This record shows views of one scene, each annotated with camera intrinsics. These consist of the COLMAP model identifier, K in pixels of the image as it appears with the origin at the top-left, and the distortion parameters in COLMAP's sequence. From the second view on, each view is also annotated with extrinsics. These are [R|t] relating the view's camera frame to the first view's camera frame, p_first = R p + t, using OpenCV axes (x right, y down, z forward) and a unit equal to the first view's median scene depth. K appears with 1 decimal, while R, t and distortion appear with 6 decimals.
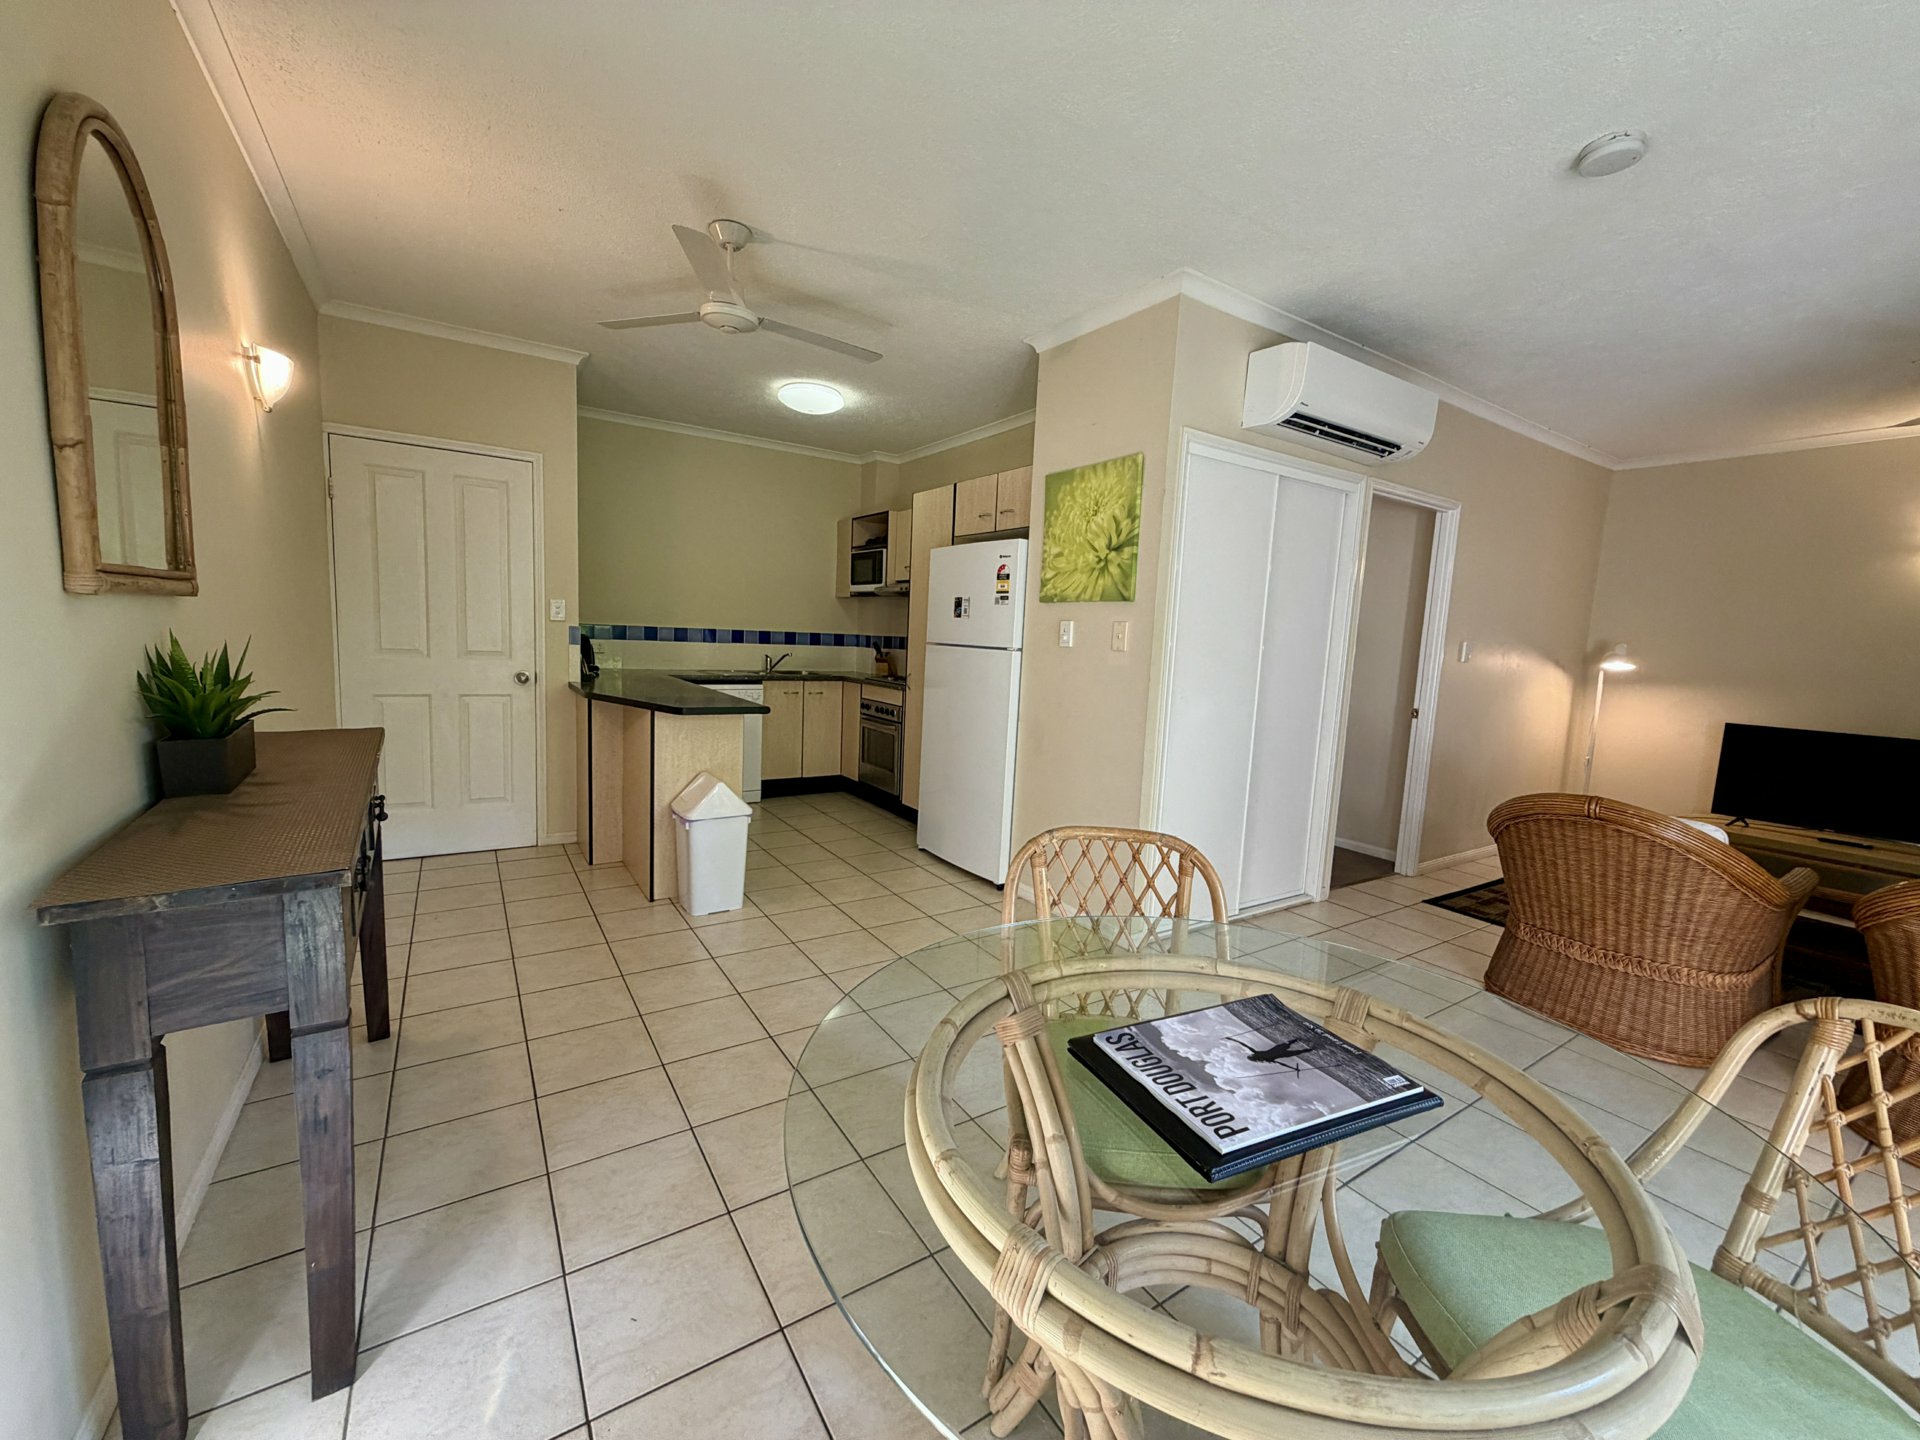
lens RADIAL K [[763.1, 0, 955.6], [0, 763.1, 721.3], [0, 0, 1]] dist [0.000146, 0.000072]
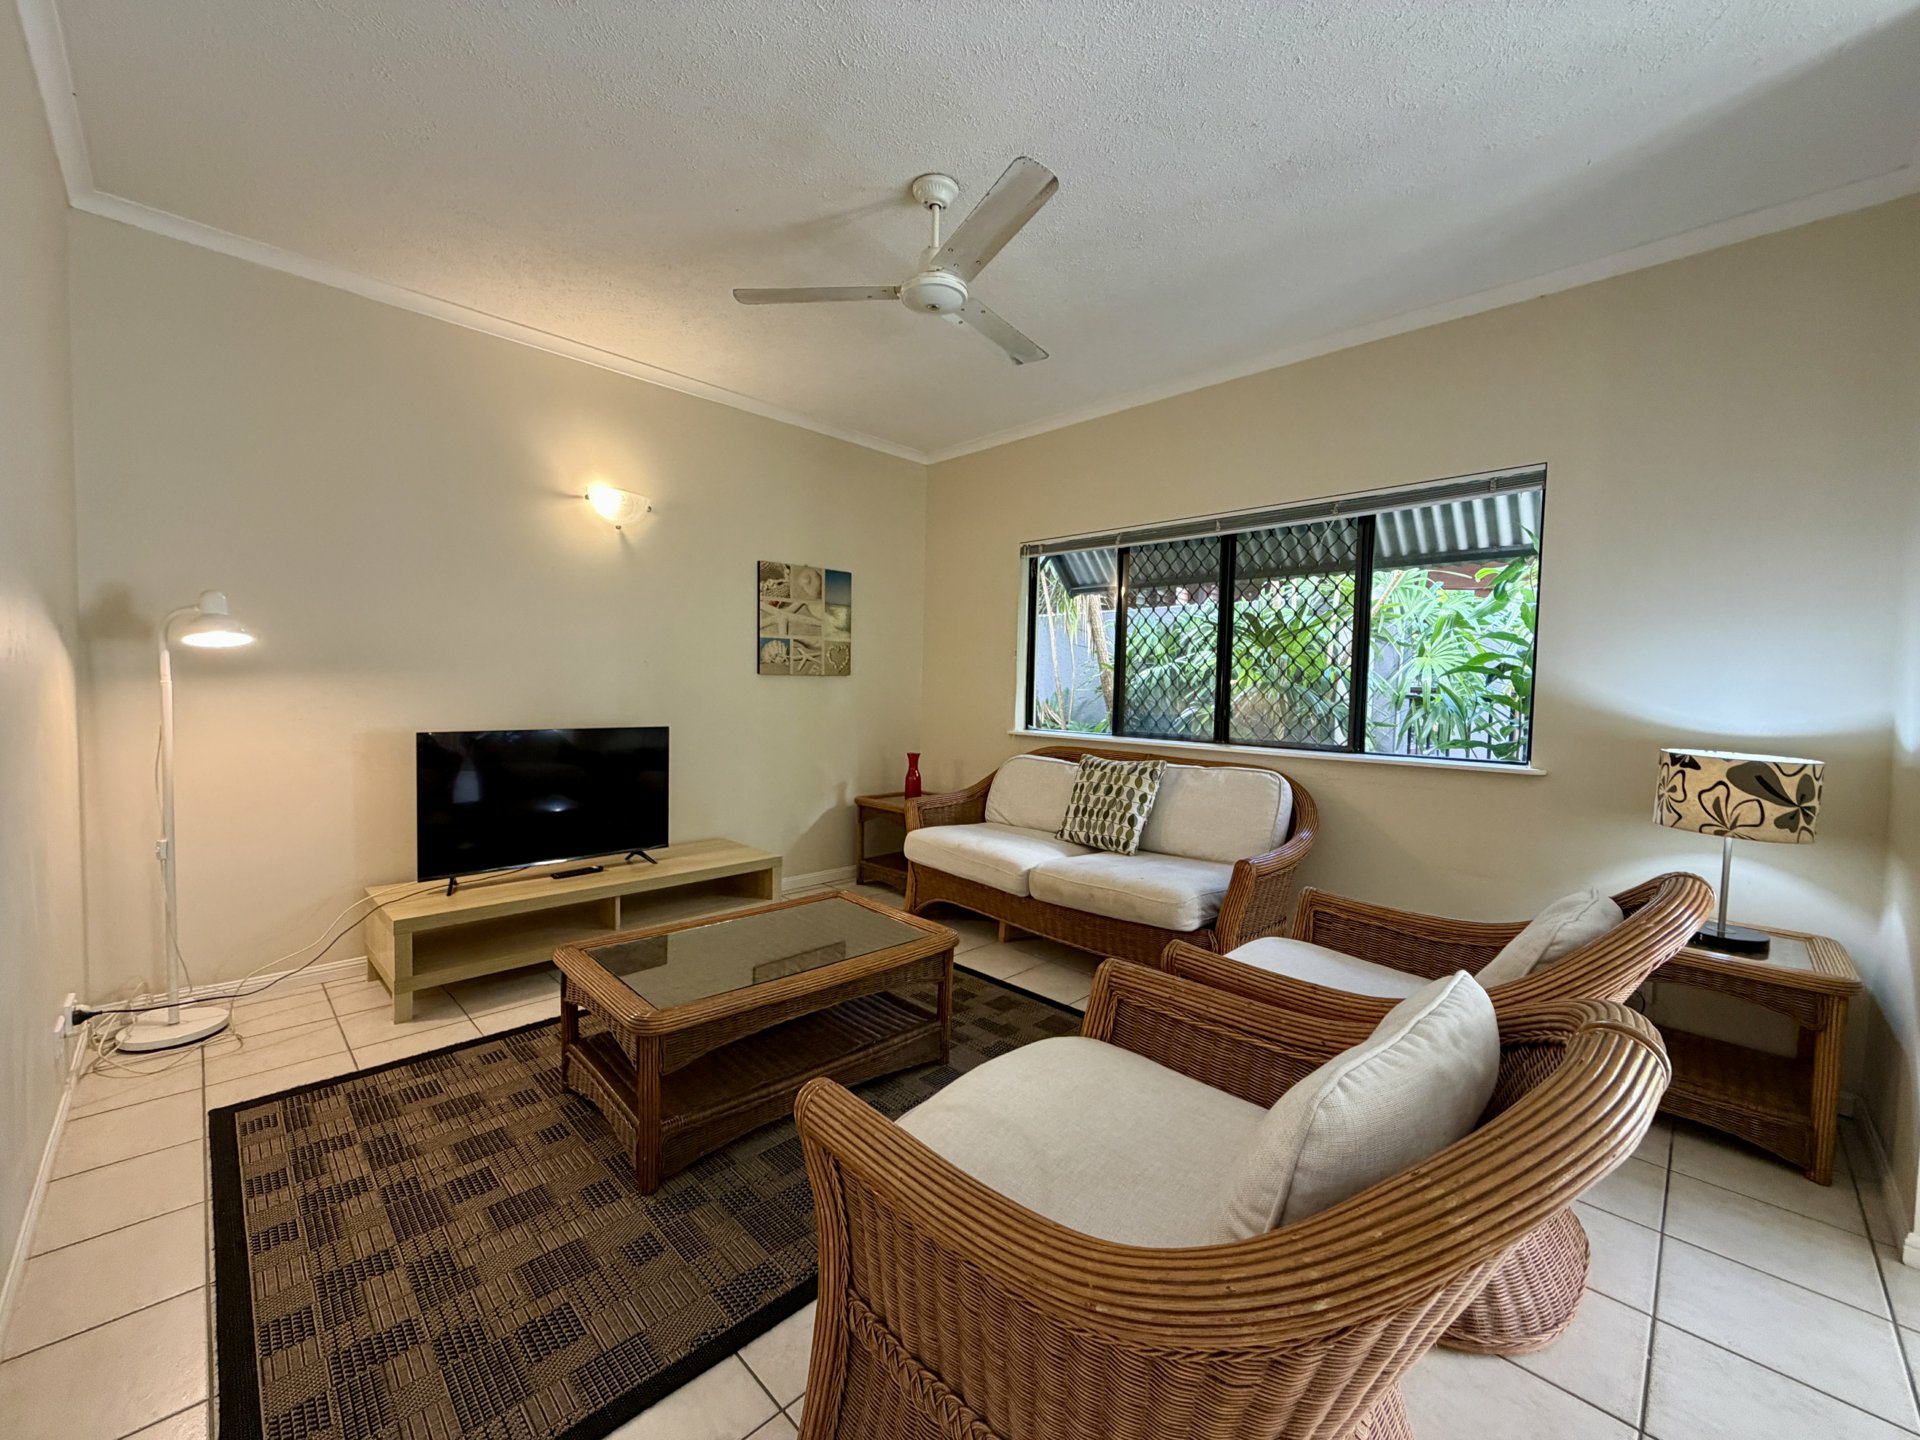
lens RADIAL K [[763.1, 0, 955.6], [0, 763.1, 721.3], [0, 0, 1]] dist [0.000146, 0.000072]
pose [[-0.201333, -0.095626, 0.974844, 0.442719], [0.083025, 0.989976, 0.114257, -0.054383], [-0.975998, 0.103940, -0.191375, 0.931950]]
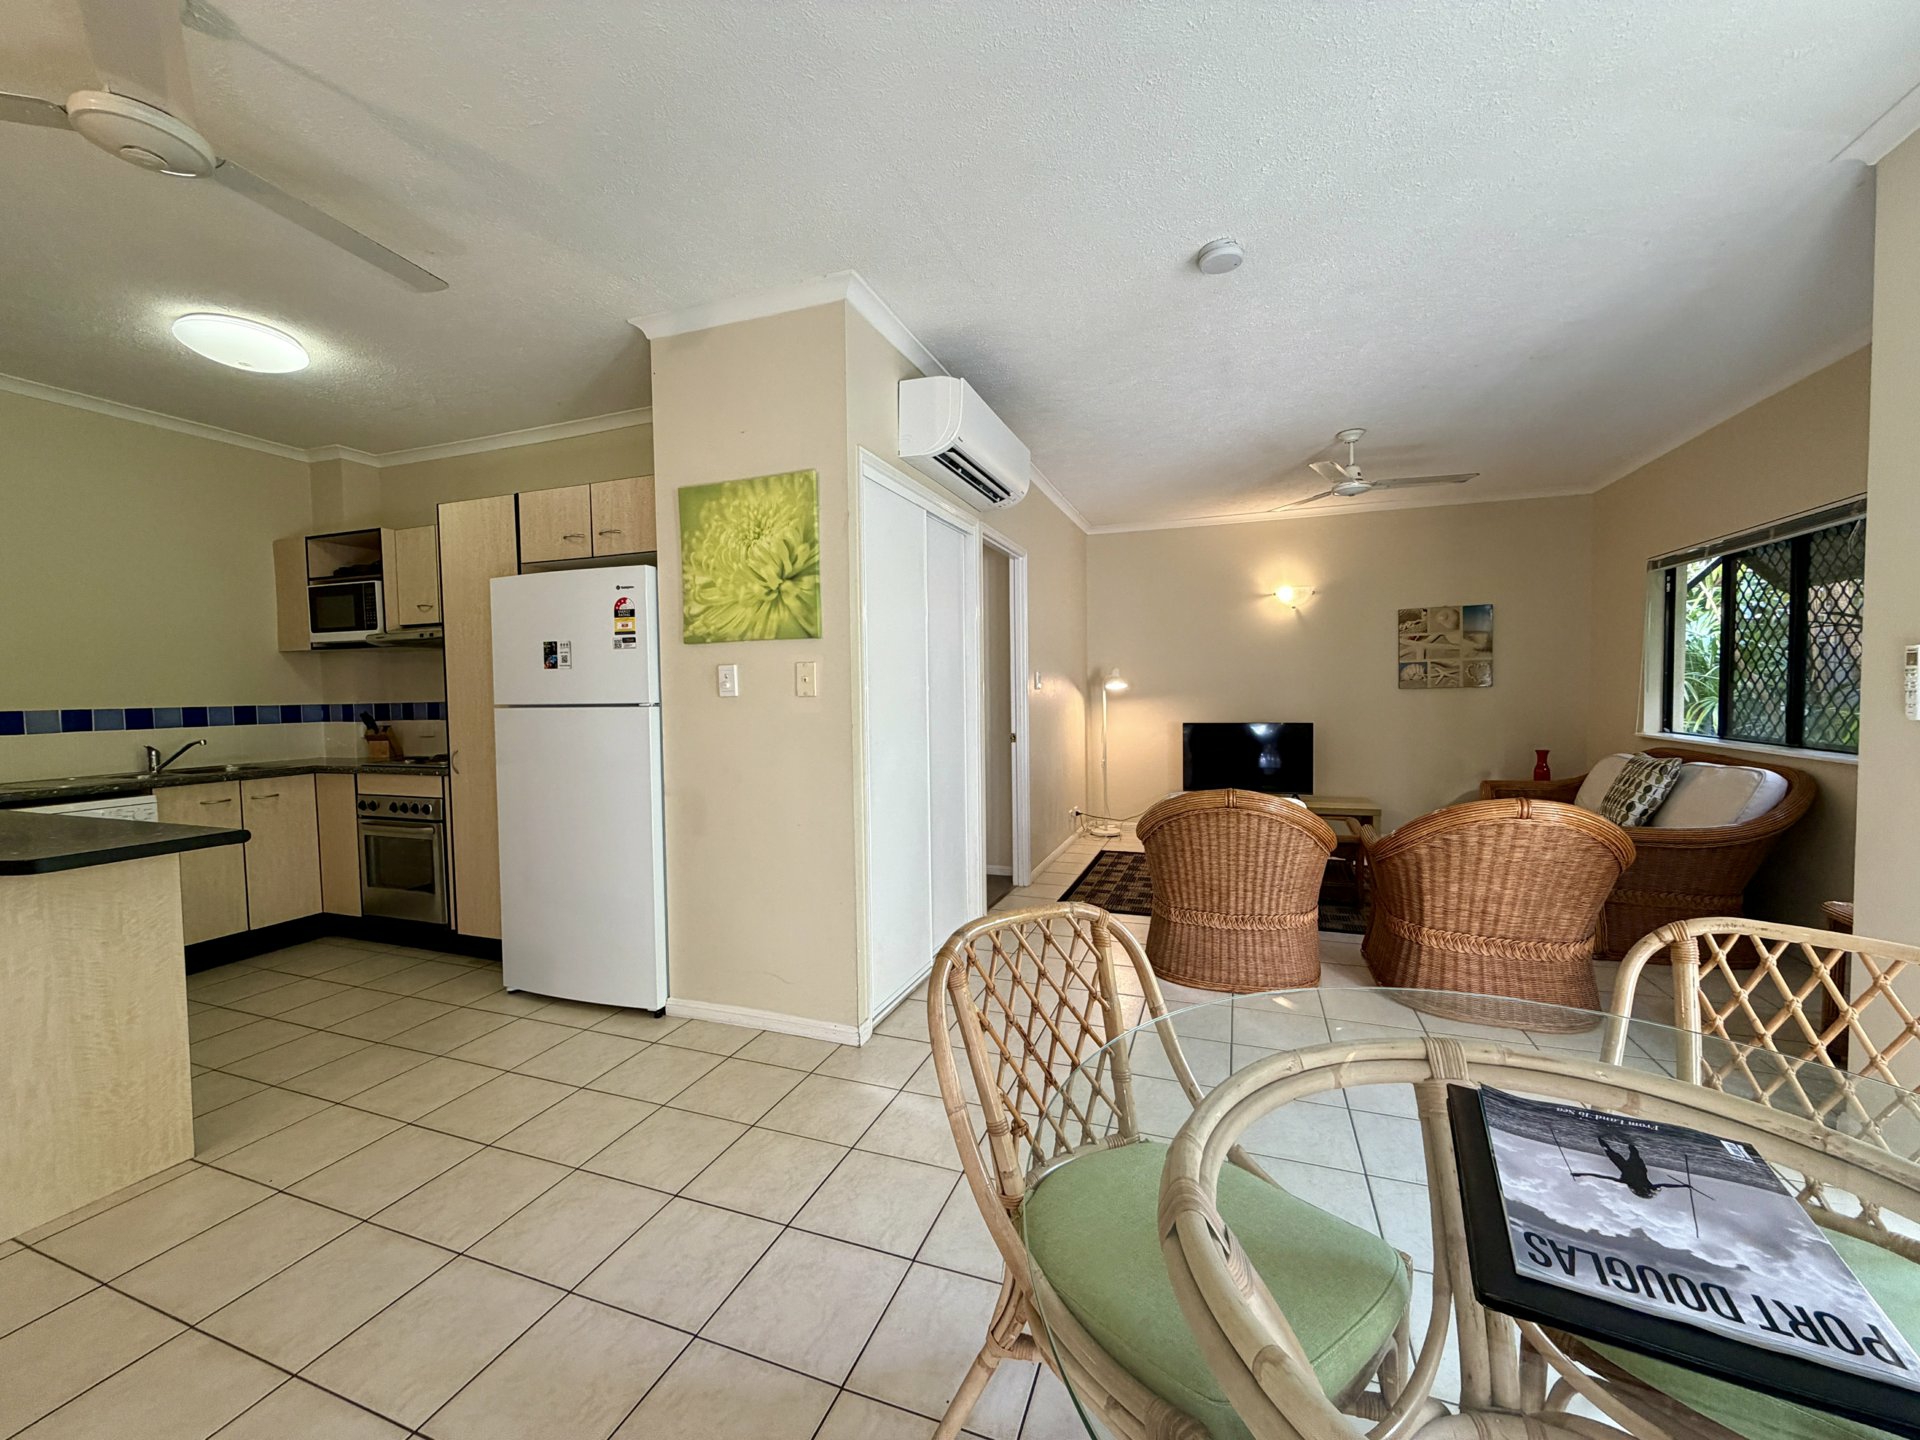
lens RADIAL K [[763.1, 0, 955.6], [0, 763.1, 721.3], [0, 0, 1]] dist [0.000146, 0.000072]
pose [[0.802832, -0.082966, 0.590405, -0.144497], [0.121279, 0.992292, -0.025474, -0.020409], [-0.583740, 0.092055, 0.806705, 0.196897]]
